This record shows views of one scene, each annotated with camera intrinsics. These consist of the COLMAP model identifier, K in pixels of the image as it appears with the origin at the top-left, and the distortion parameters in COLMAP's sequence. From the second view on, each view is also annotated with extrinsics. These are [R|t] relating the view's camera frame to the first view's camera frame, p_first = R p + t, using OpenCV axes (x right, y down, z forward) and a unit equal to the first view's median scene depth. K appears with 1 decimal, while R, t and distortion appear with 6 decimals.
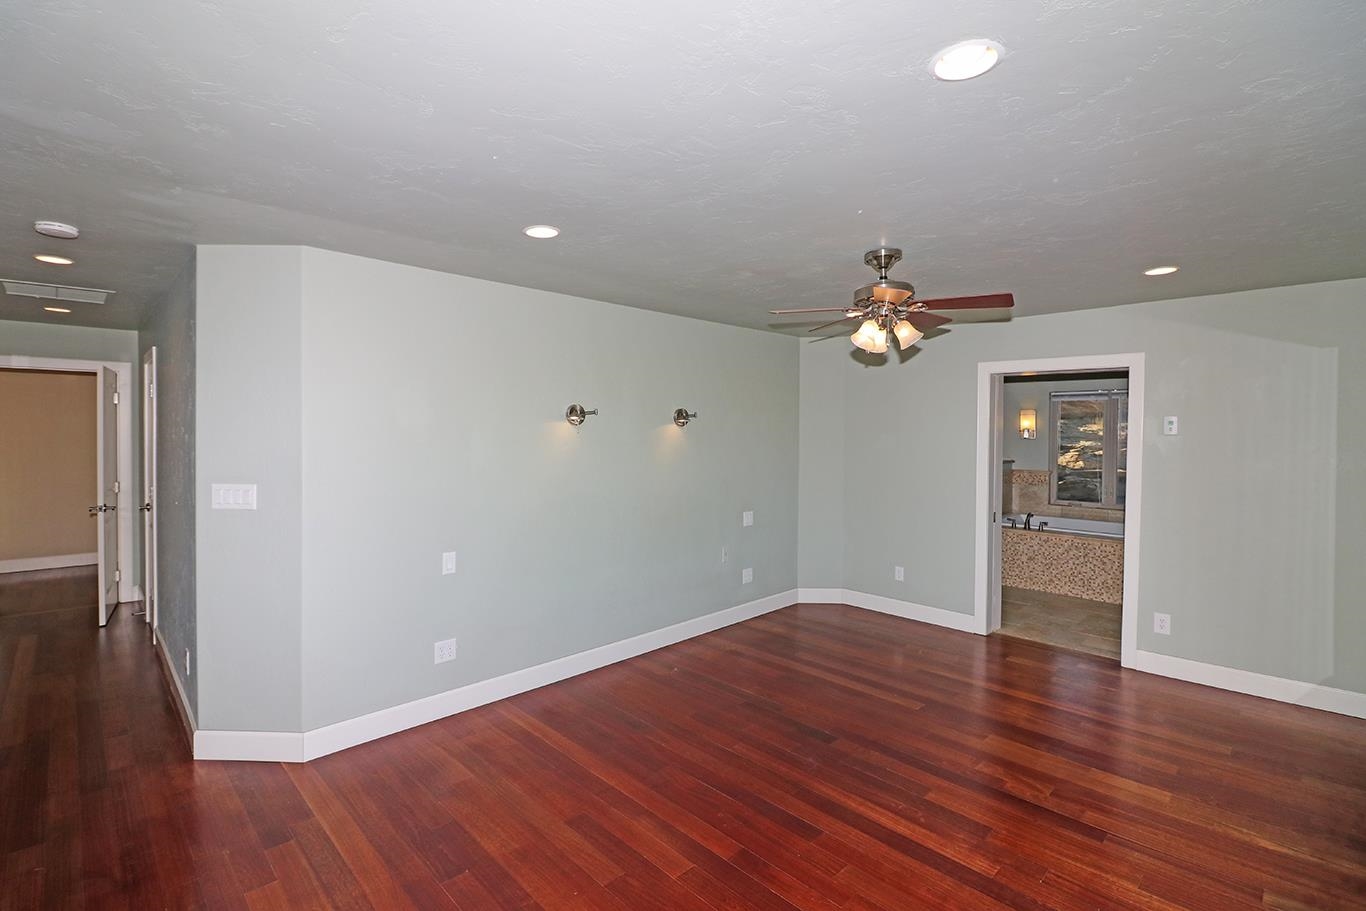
lens RADIAL K [[626.4, 0, 670.0], [0, 626.4, 442.9], [0, 0, 1]] dist [0.000861, -0.014404]
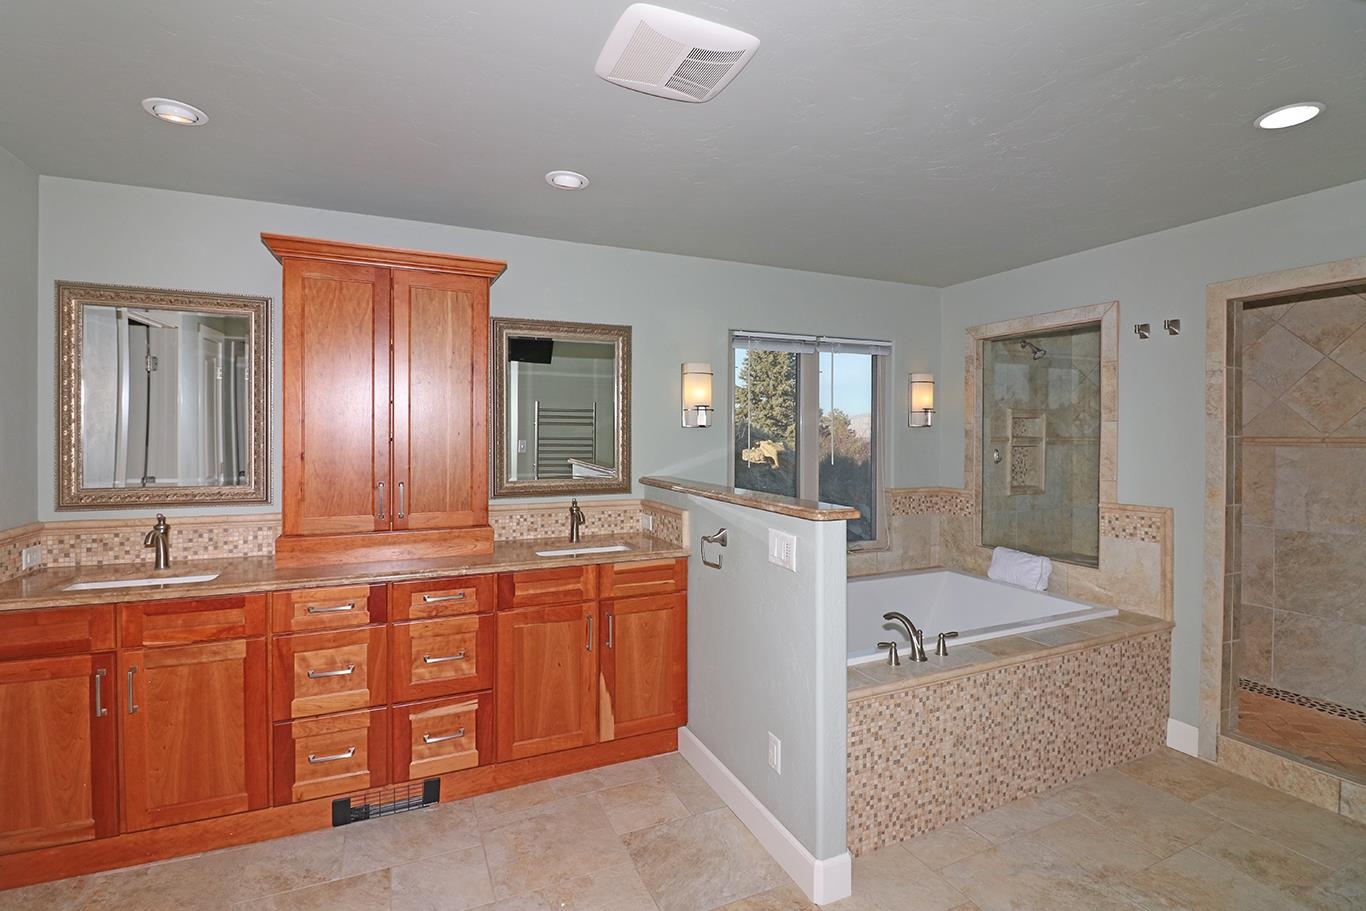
lens RADIAL K [[627.0, 0, 672.7], [0, 627.0, 438.8], [0, 0, 1]] dist [0.001387, -0.014973]
pose [[0.354287, -0.019180, 0.934940, 0.150416], [0.020909, 0.999702, 0.012586, -0.004308], [-0.934903, 0.015090, 0.354583, 0.917119]]
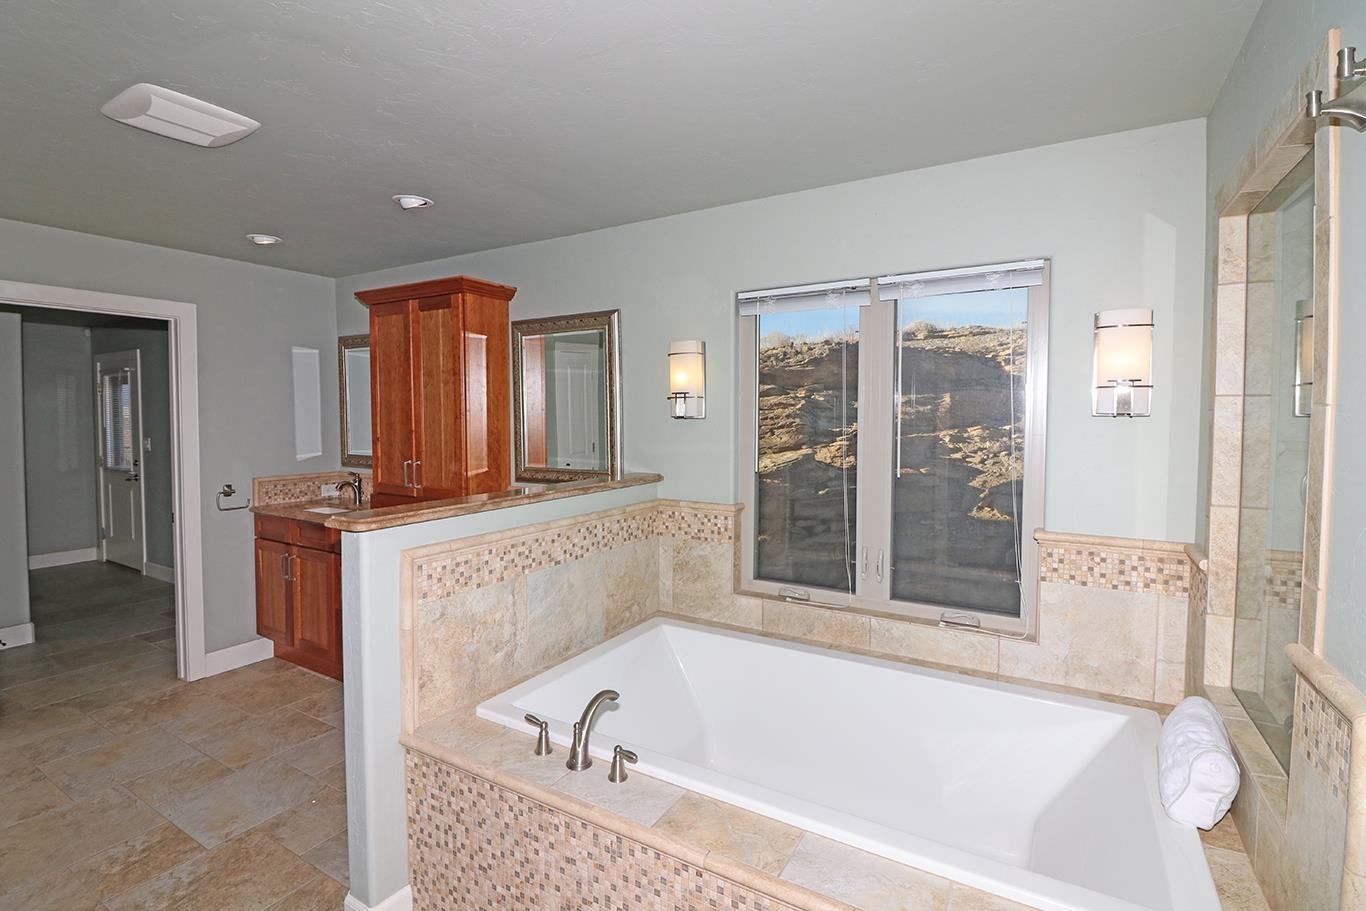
lens RADIAL K [[627.0, 0, 672.7], [0, 627.0, 438.8], [0, 0, 1]] dist [0.001387, -0.014973]
pose [[0.966367, -0.015981, 0.256671, 0.498068], [0.012125, 0.999789, 0.016600, 0.000140], [-0.256882, -0.012929, 0.966356, 0.680149]]
